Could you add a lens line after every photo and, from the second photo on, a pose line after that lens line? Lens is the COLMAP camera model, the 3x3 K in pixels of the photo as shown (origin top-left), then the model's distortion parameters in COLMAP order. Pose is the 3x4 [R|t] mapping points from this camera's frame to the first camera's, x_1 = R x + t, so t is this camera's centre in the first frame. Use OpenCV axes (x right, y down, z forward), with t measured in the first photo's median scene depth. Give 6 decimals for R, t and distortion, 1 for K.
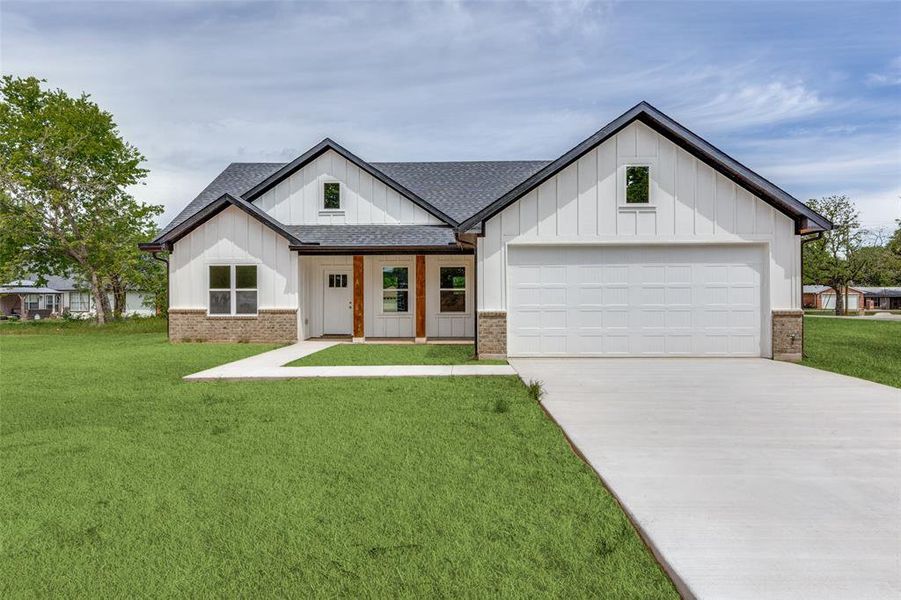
lens RADIAL K [[521.1, 0, 450.5], [0, 521.1, 300.0], [0, 0, 1]] dist [0.002993, 0.000137]
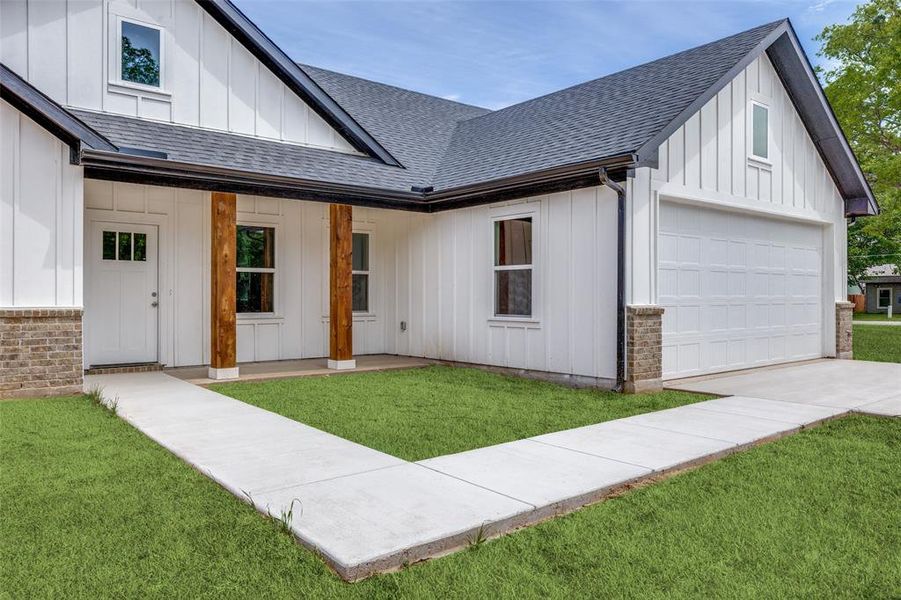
lens RADIAL K [[657.7, 0, 450.5], [0, 657.7, 300.0], [0, 0, 1]] dist [-0.010049, -0.002376]
pose [[0.764376, -0.001366, 0.644770, -0.405931], [-0.000689, 0.999995, 0.002936, 0.009161], [-0.644771, -0.002688, 0.764371, 0.419382]]
